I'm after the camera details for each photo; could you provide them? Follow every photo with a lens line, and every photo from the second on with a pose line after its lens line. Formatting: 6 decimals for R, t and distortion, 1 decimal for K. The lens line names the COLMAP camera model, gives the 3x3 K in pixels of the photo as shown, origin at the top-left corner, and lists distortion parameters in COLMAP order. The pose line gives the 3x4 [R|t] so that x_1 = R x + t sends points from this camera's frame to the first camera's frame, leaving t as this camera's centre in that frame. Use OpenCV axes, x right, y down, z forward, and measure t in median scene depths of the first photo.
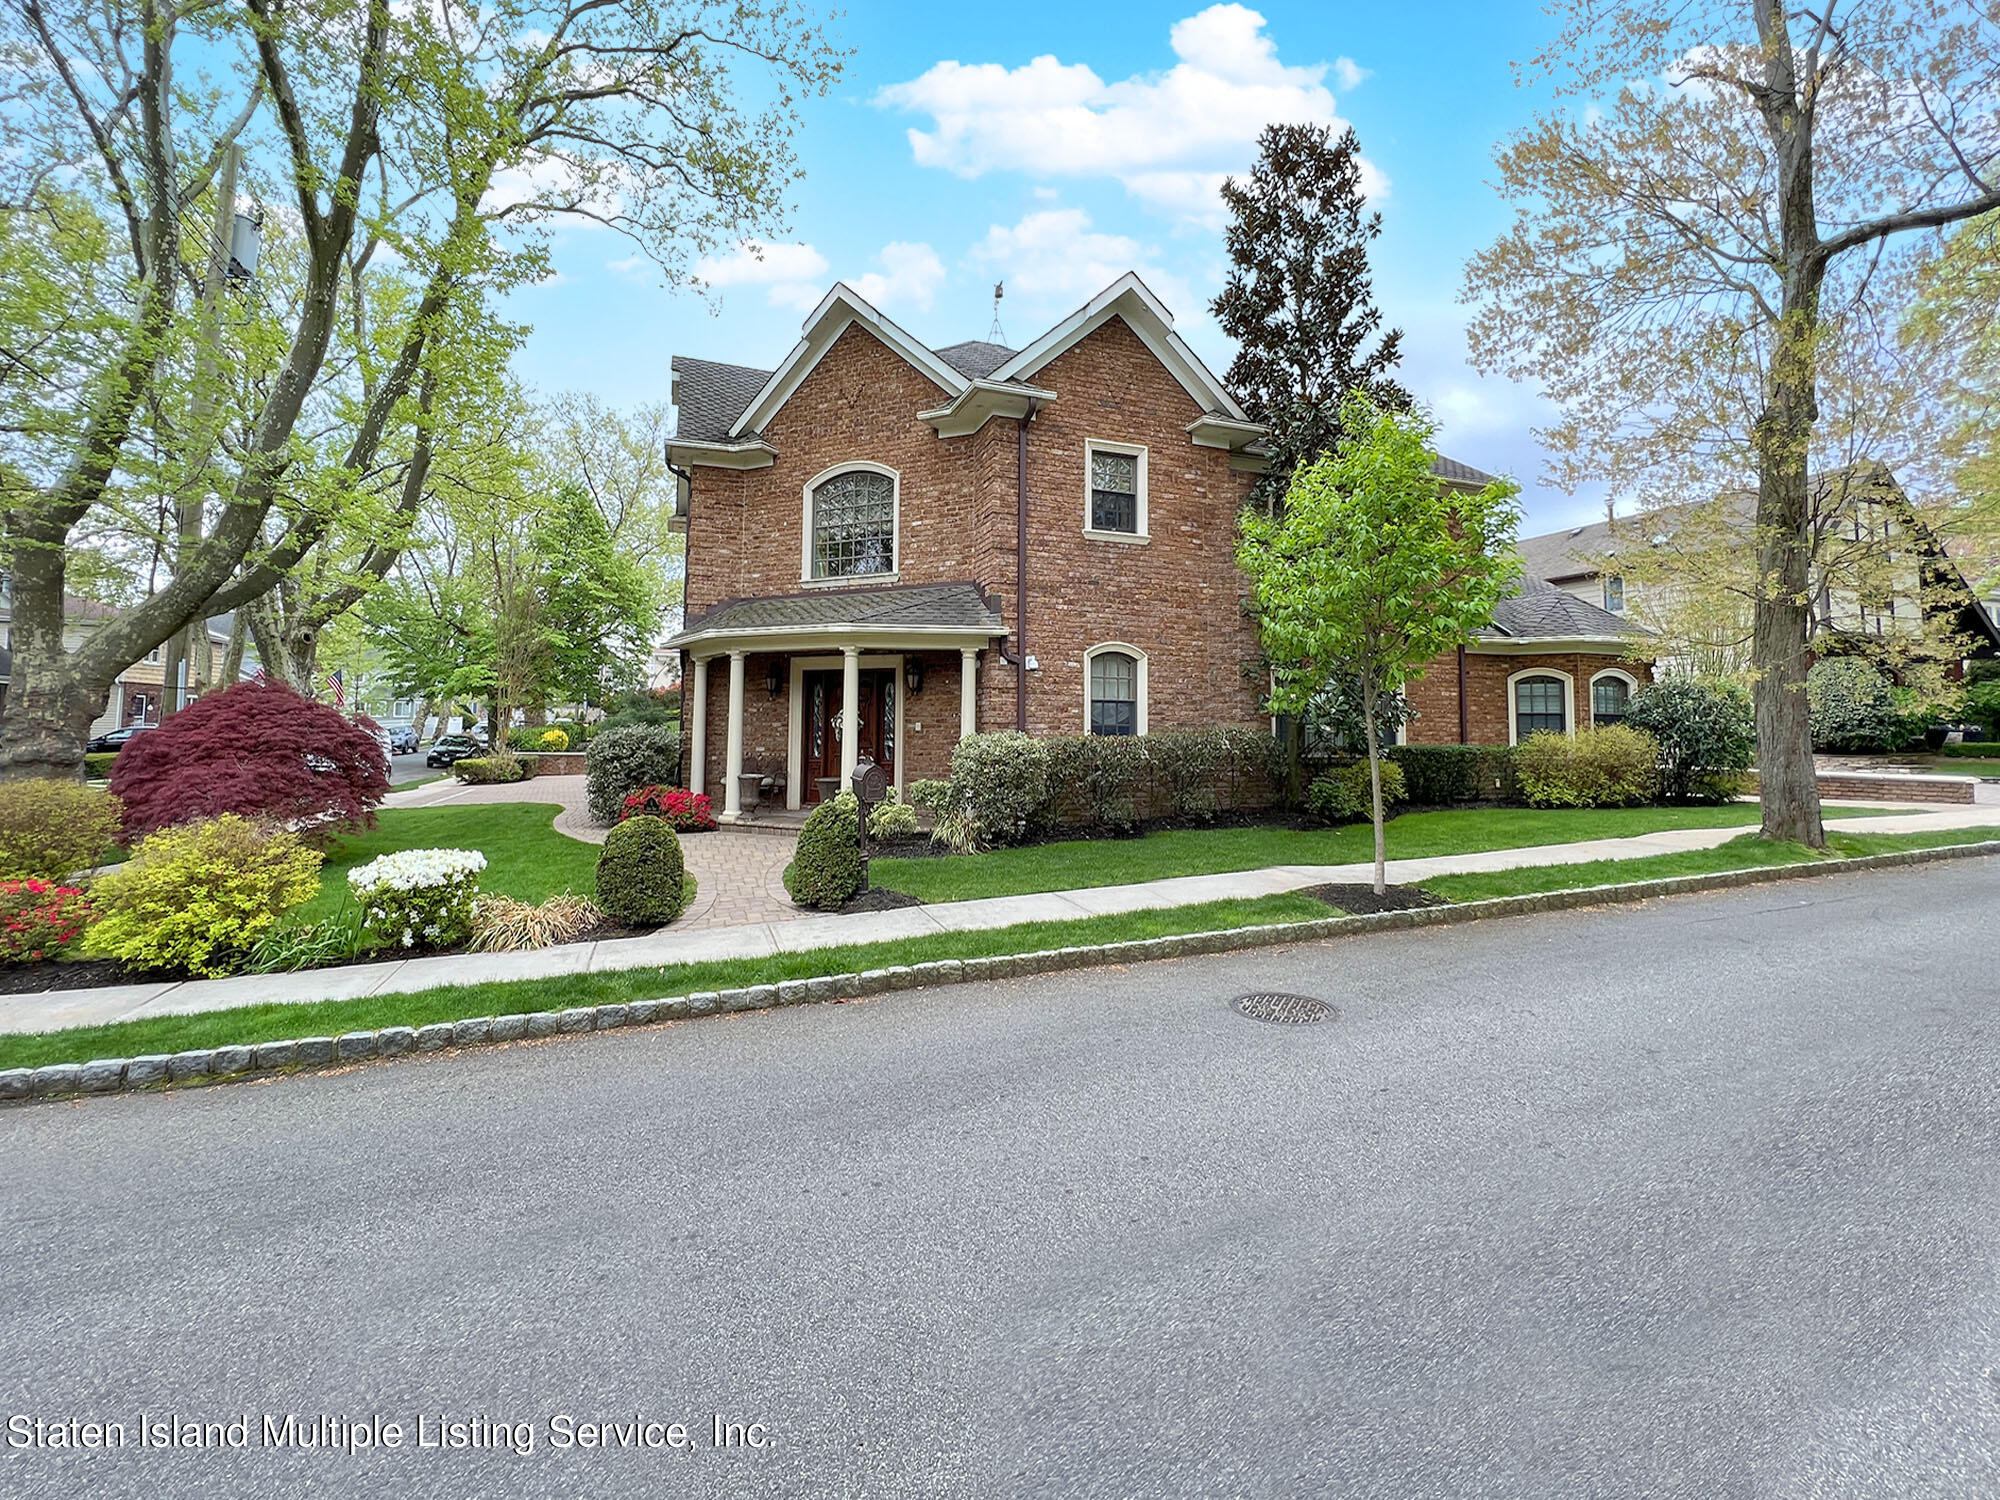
lens RADIAL K [[799.9, 0, 1040.7], [0, 799.9, 706.3], [0, 0, 1]] dist [0.003873, 0.000092]
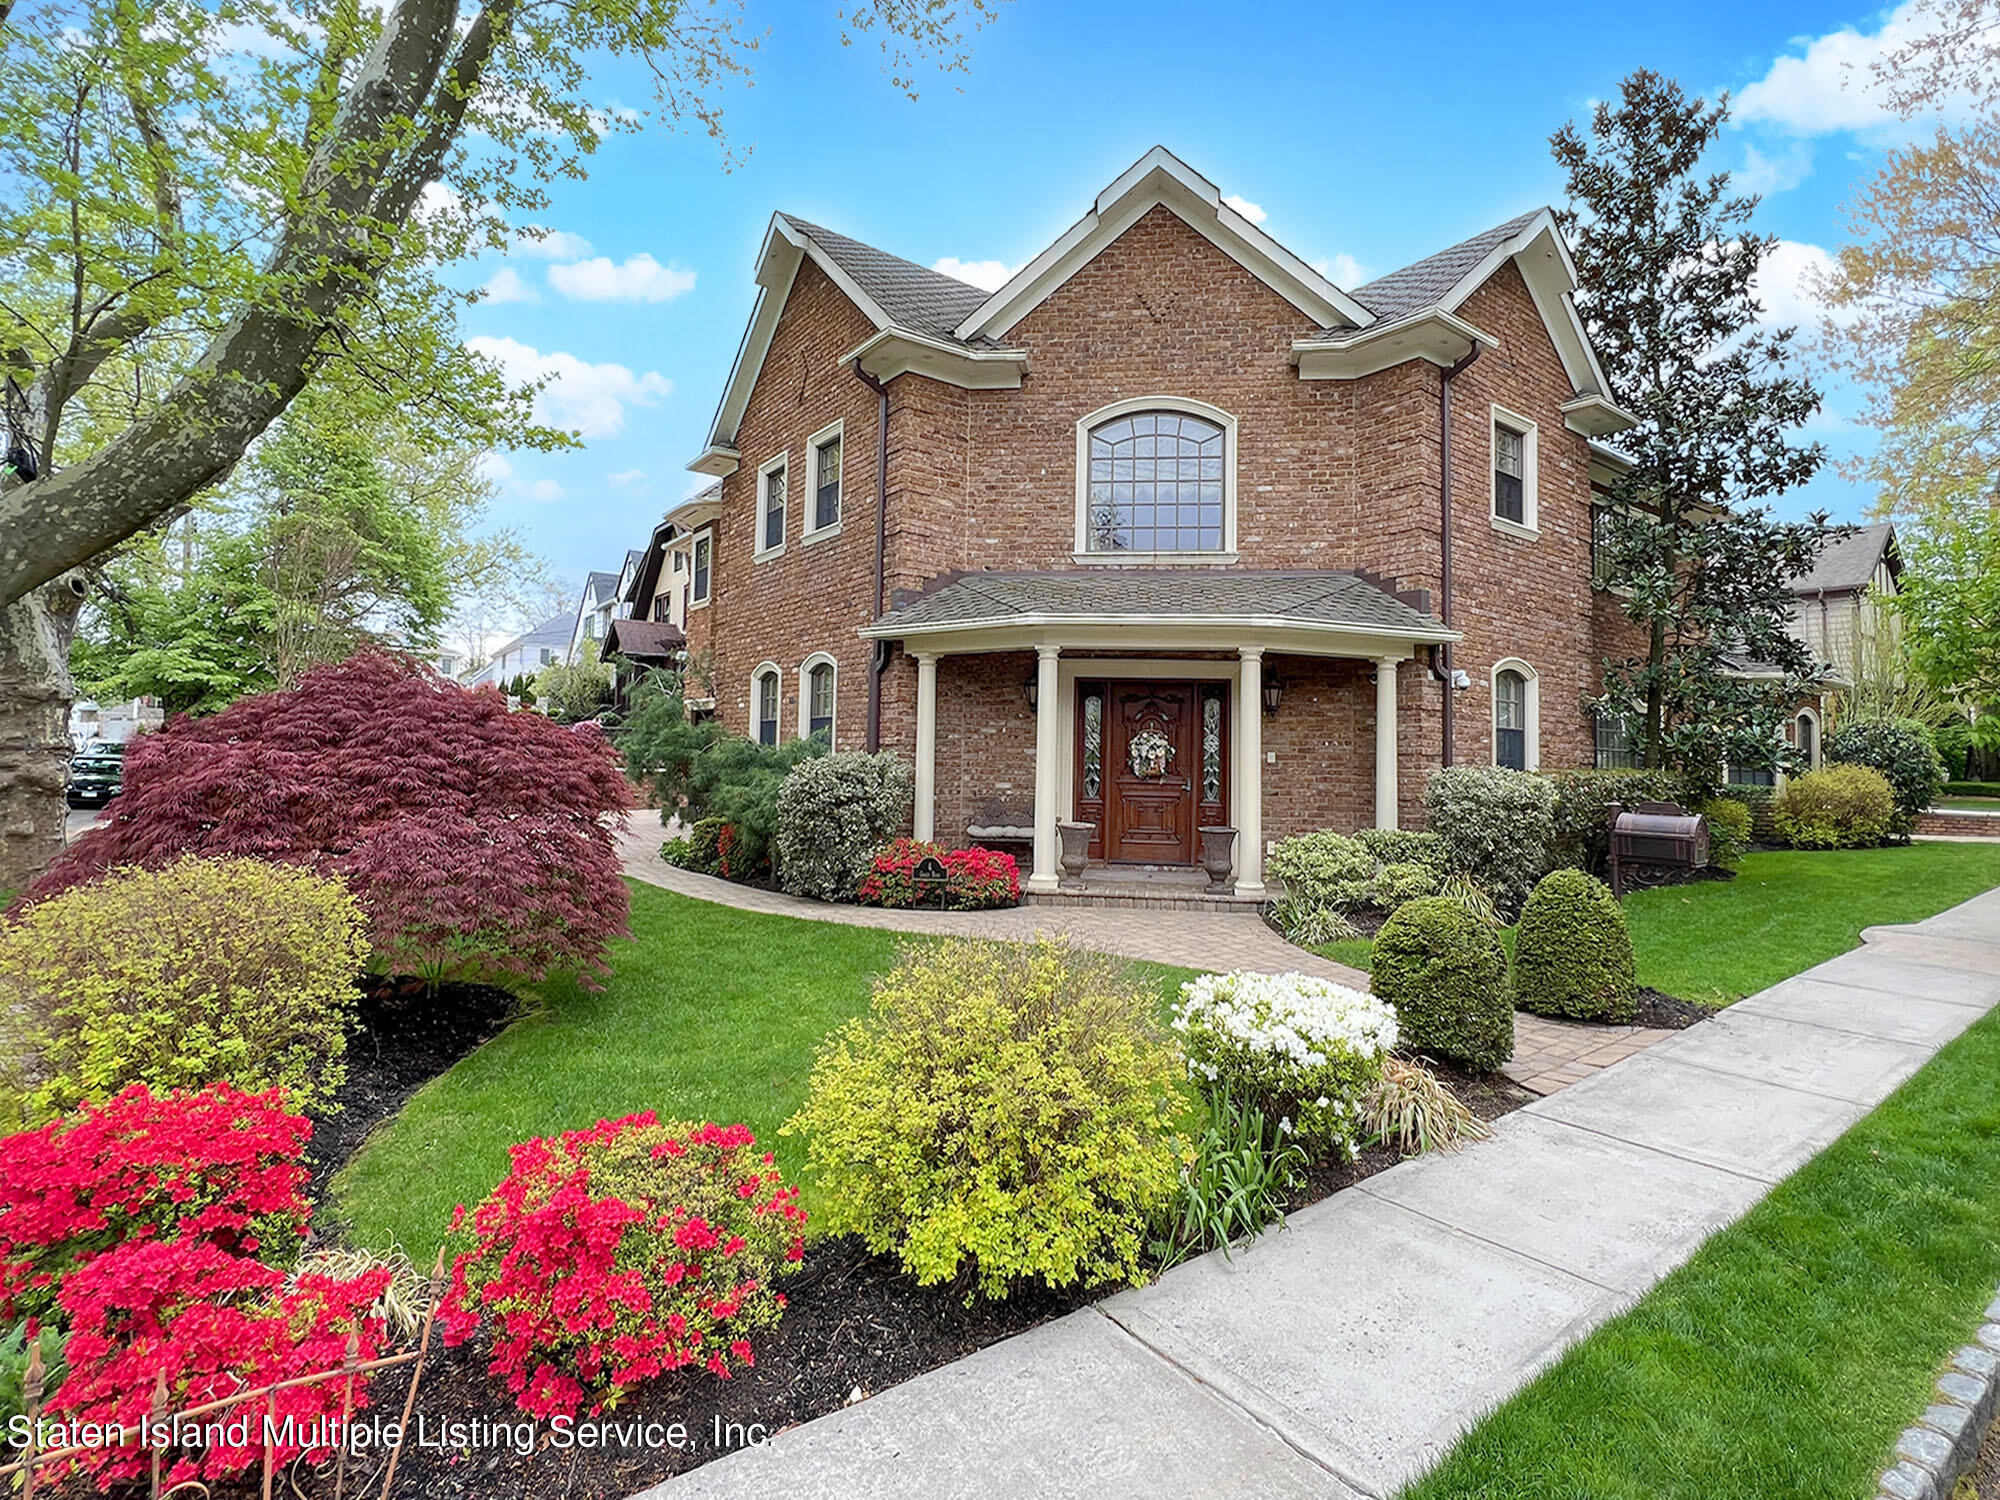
lens RADIAL K [[880.7, 0, 998.6], [0, 880.7, 748.1], [0, 0, 1]] dist [0.000249, 0.000271]
pose [[0.955946, 0.016057, 0.293104, -0.657068], [-0.021563, 0.999646, 0.015563, 0.009181], [-0.292751, -0.021198, 0.955954, 0.282637]]
